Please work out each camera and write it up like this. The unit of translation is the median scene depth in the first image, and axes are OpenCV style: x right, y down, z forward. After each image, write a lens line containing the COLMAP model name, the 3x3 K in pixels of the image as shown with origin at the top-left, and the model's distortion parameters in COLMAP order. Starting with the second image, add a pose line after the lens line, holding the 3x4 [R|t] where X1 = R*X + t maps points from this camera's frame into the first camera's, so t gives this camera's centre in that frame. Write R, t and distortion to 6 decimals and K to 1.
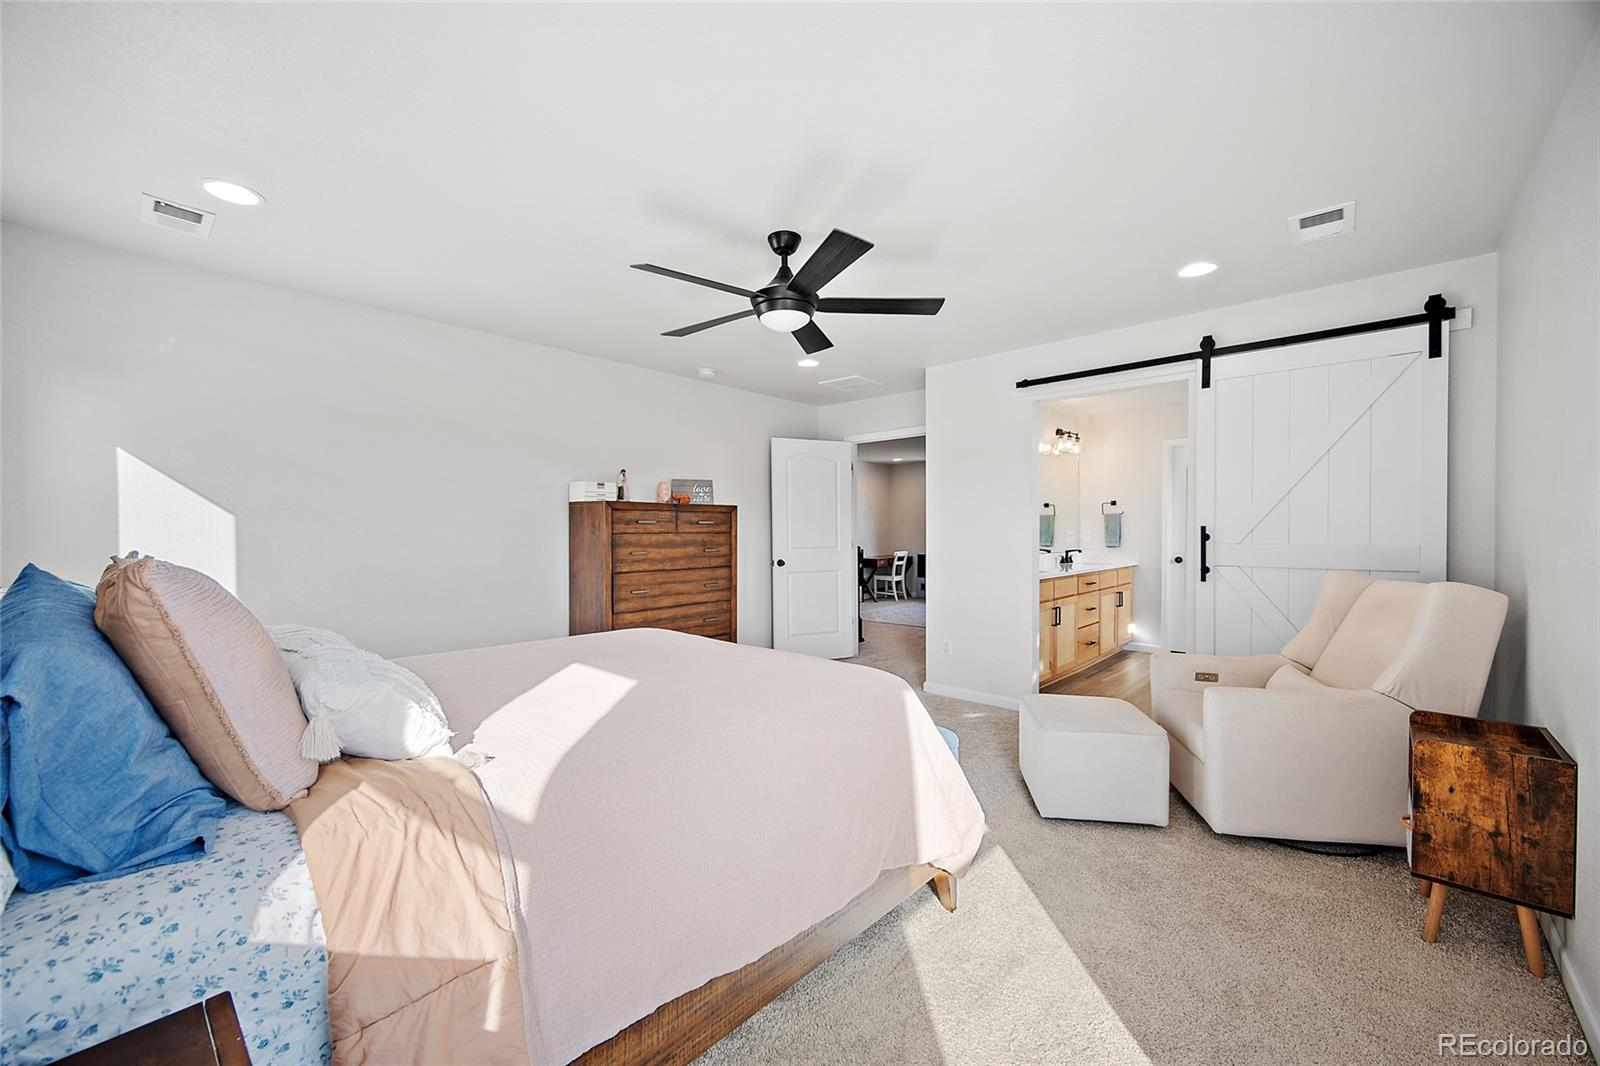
lens RADIAL K [[632.1, 0, 795.7], [0, 632.1, 540.3], [0, 0, 1]] dist [0.000085, -0.000025]
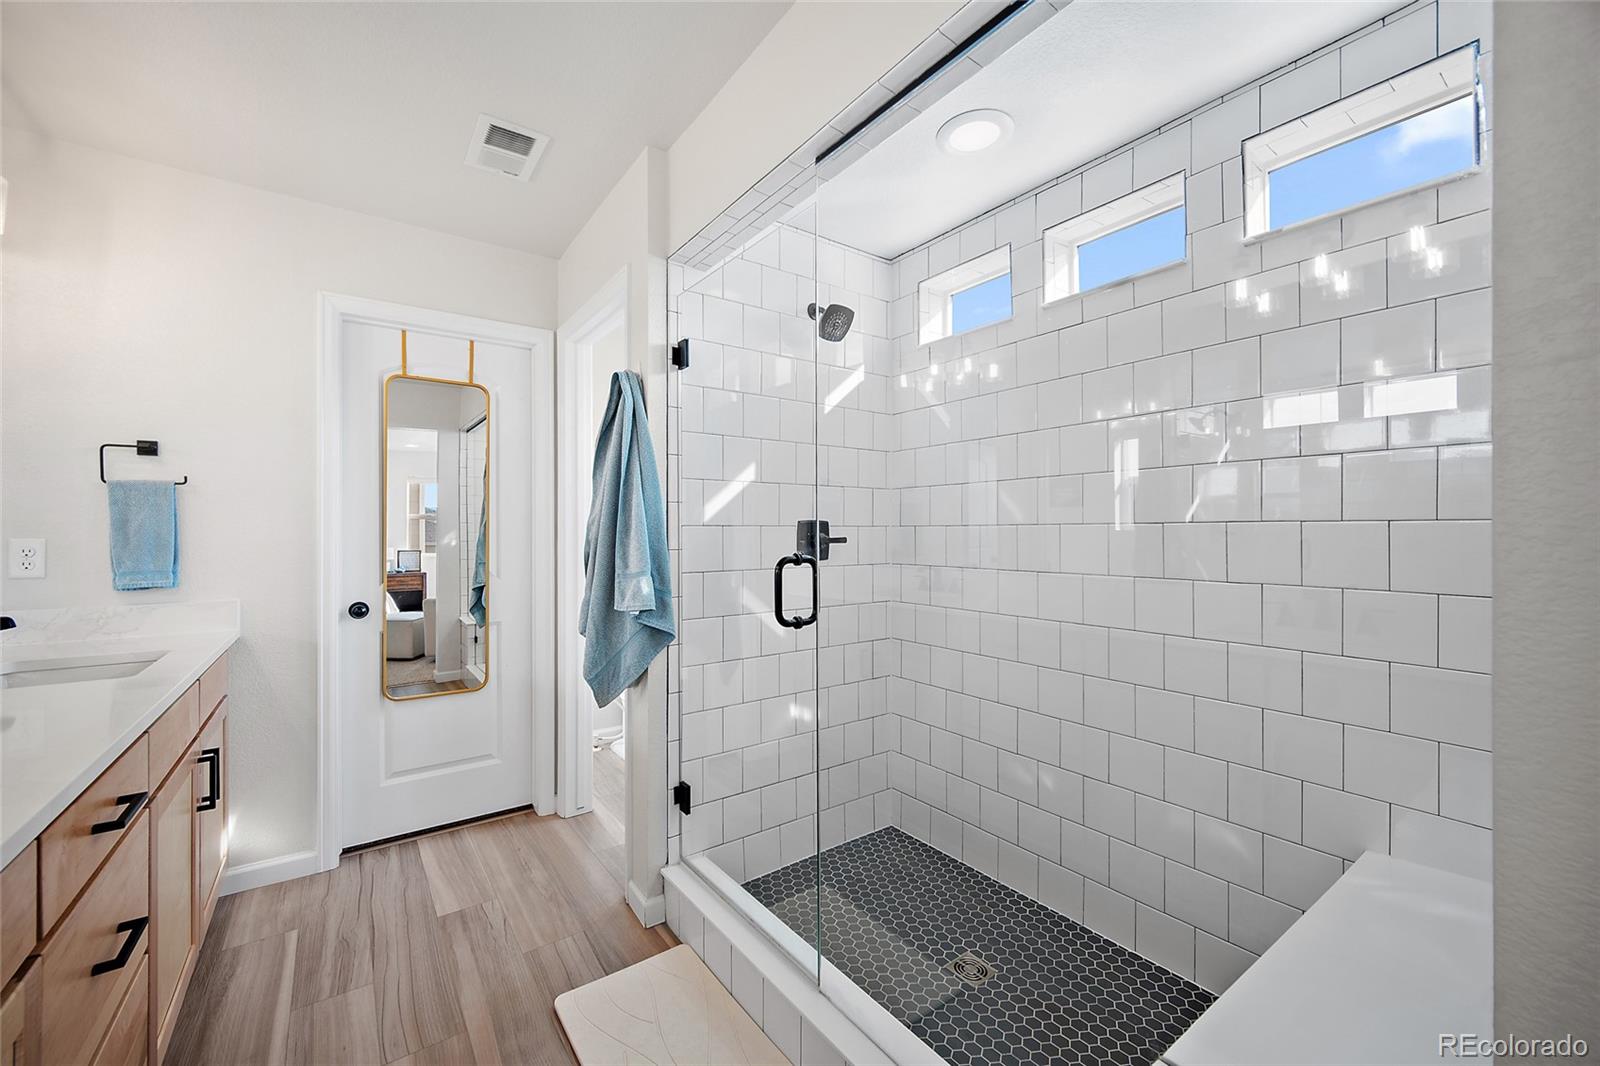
lens RADIAL K [[632.1, 0, 792.6], [0, 632.1, 533.0], [0, 0, 1]] dist [0.000085, -0.000025]
pose [[0.211040, 0.003492, 0.977471, 0.268076], [0.018717, 0.999796, -0.007613, -0.008859], [-0.977298, 0.019902, 0.210931, 0.629303]]
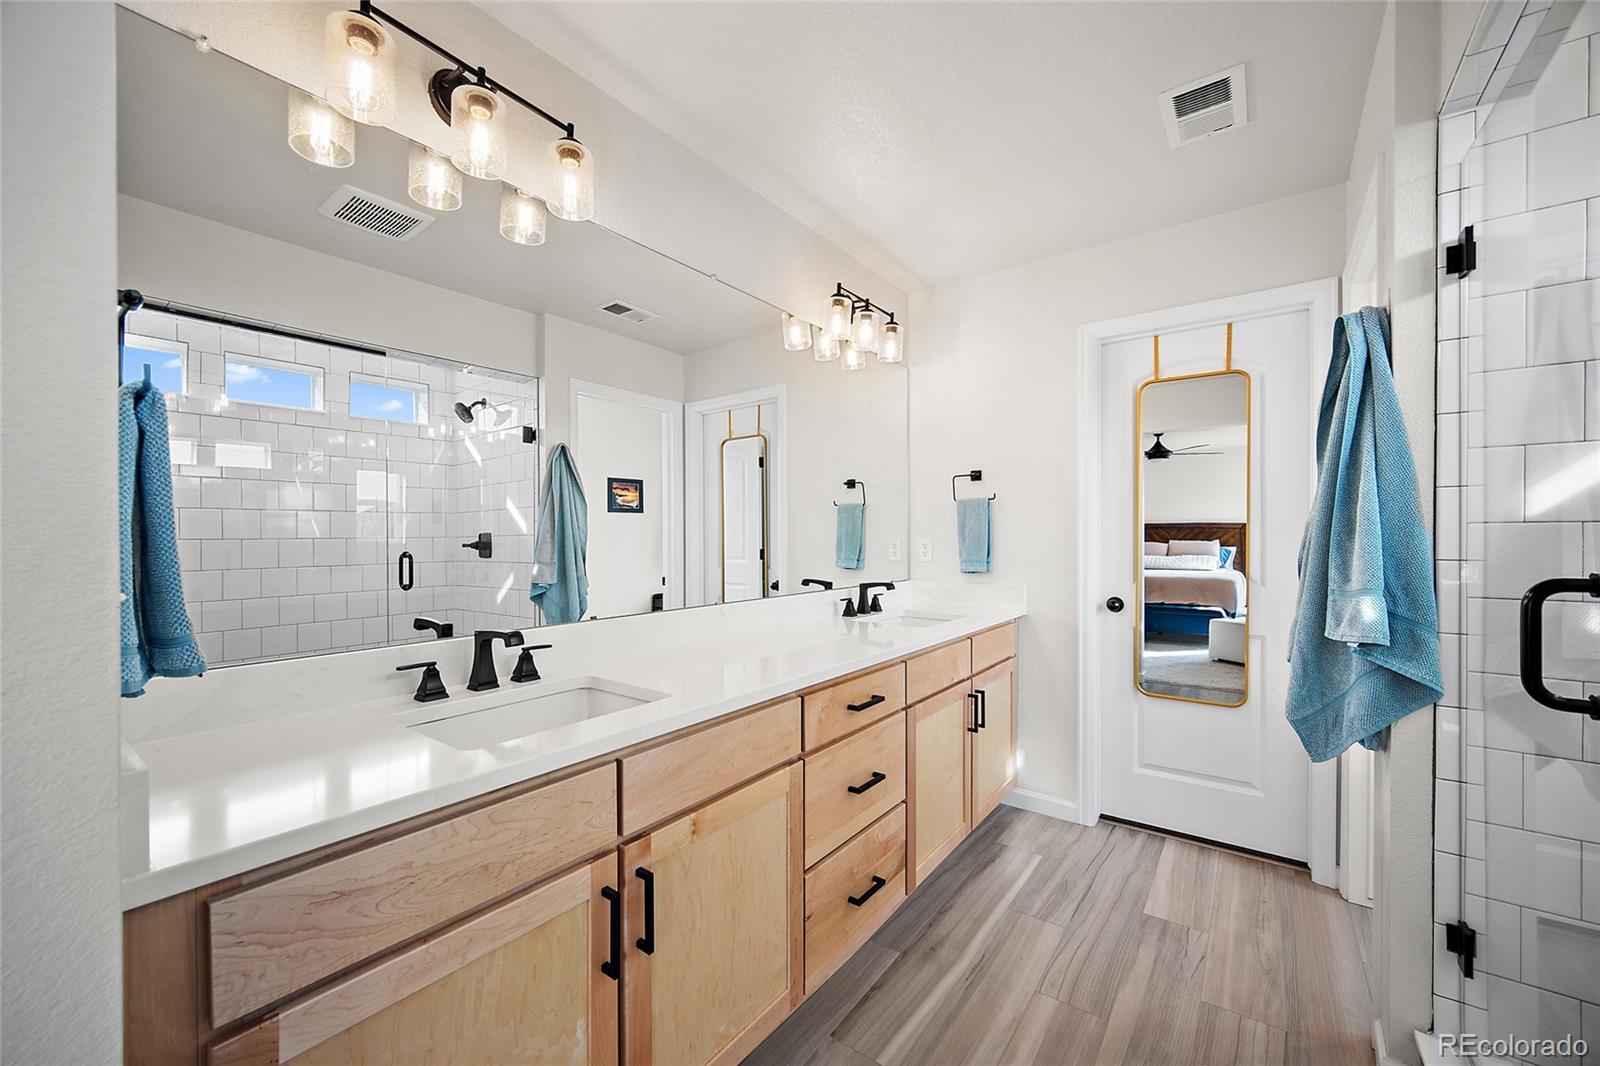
lens RADIAL K [[632.1, 0, 796.0], [0, 632.1, 543.2], [0, 0, 1]] dist [0.000085, -0.000025]
pose [[0.995246, 0.000796, 0.097392, 0.333623], [-0.000186, 0.999980, -0.006273, -0.008129], [-0.097395, 0.006225, 0.995226, 0.569783]]
